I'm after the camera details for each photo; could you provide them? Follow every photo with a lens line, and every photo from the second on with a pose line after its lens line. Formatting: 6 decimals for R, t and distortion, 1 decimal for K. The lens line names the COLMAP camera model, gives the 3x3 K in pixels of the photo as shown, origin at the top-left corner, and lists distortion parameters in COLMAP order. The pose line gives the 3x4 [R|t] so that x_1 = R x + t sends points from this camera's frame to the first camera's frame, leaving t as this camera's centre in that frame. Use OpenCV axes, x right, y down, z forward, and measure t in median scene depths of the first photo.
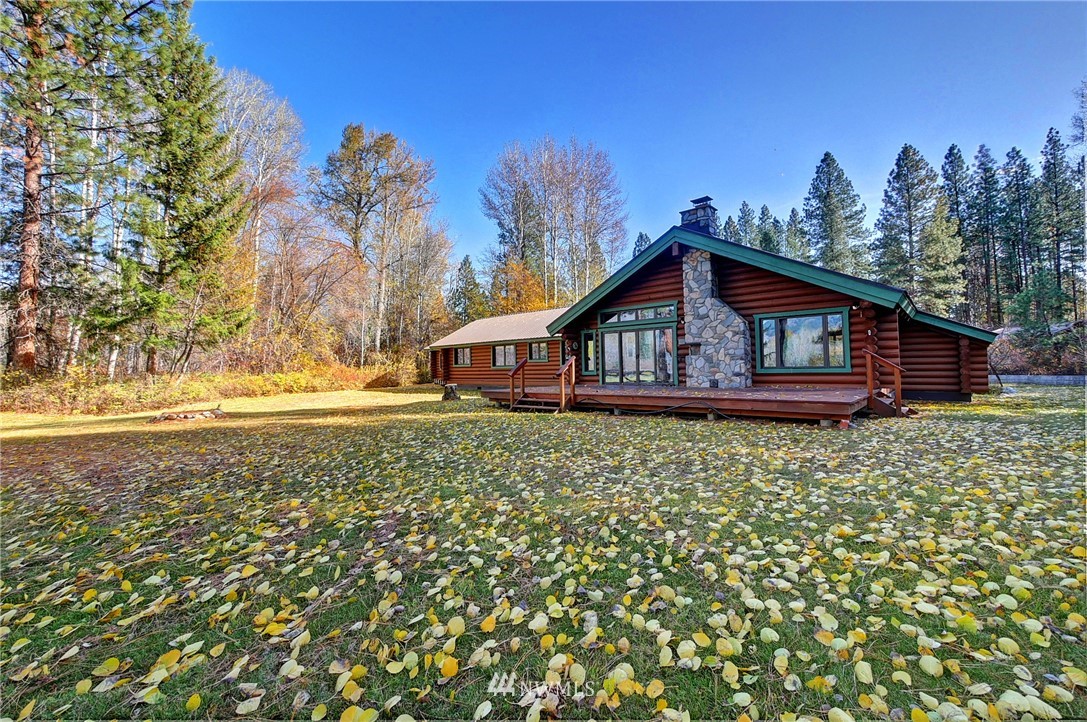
lens RADIAL K [[450.2, 0, 546.0], [0, 450.2, 349.6], [0, 0, 1]] dist [0.000574, -0.000112]
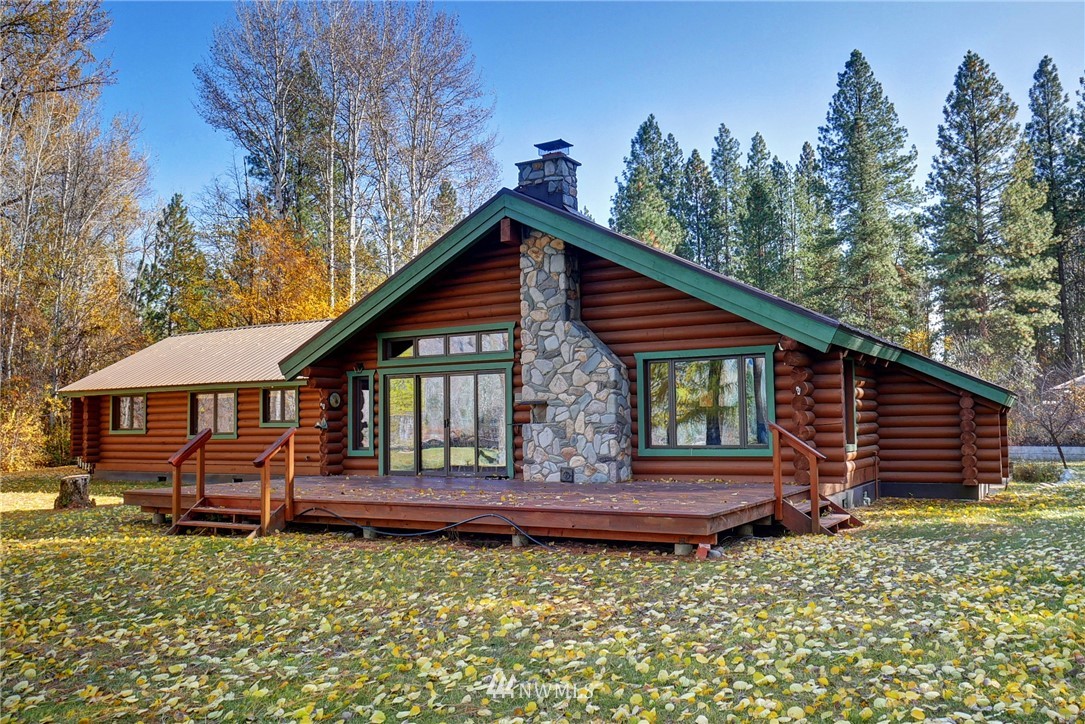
lens RADIAL K [[899.7, 0, 542.5], [0, 899.7, 362.0], [0, 0, 1]] dist [-0.056881, 0.090308]
pose [[0.978307, 0.017355, 0.206433, 0.083584], [-0.010586, 0.999371, -0.033849, -0.019650], [-0.206891, 0.030929, 0.977875, -0.061823]]
